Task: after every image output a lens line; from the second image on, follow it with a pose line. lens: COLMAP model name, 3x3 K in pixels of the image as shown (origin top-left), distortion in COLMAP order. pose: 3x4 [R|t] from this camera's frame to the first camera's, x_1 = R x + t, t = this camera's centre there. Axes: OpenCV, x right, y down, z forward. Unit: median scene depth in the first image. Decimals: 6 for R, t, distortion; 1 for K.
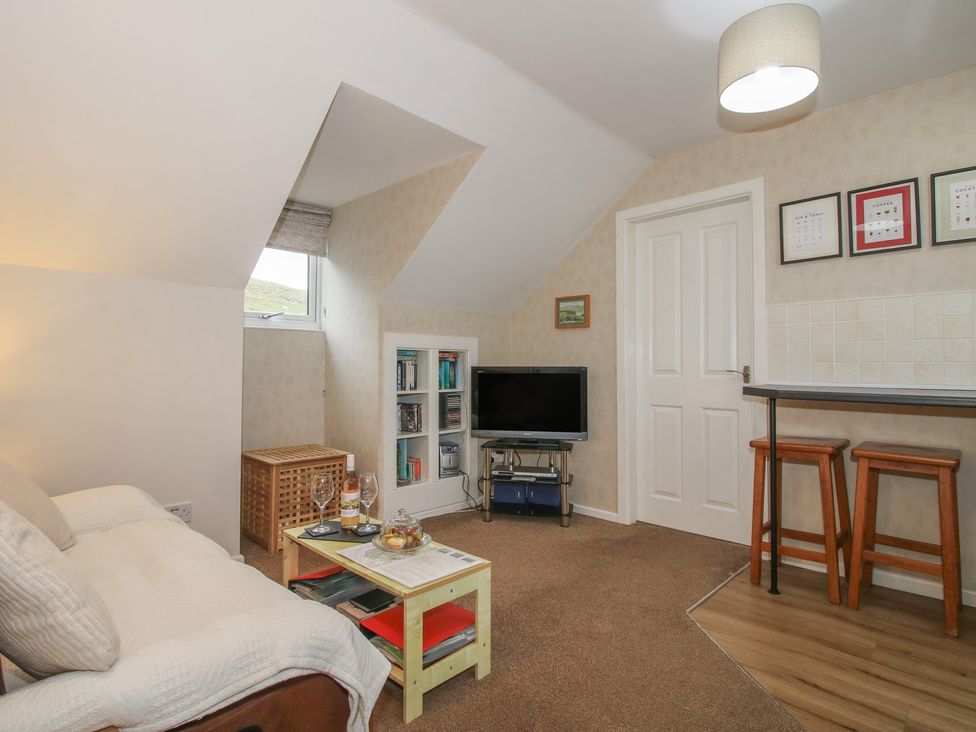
lens RADIAL K [[519.8, 0, 487.8], [0, 519.8, 363.2], [0, 0, 1]] dist [-0.007529, -0.004765]
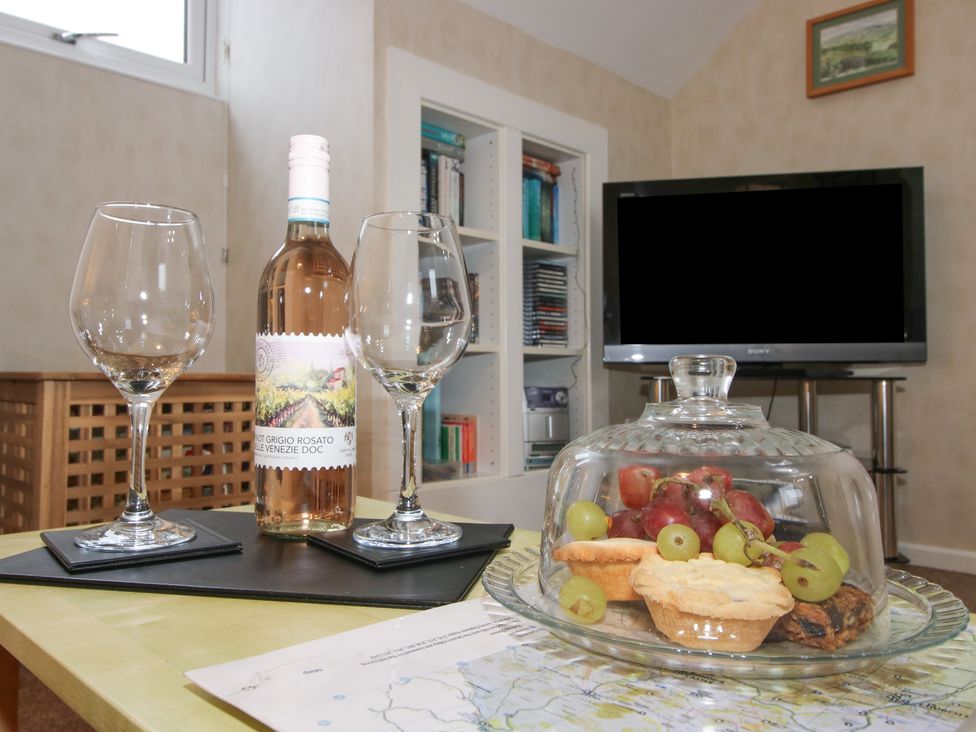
lens RADIAL K [[784.0, 0, 485.2], [0, 784.0, 363.2], [0, 0, 1]] dist [0.003669, -0.004168]
pose [[0.999963, 0.000295, -0.008627, -0.117542], [-0.000410, 0.999912, -0.013290, 0.153050], [0.008622, 0.013293, 0.999874, 0.426265]]
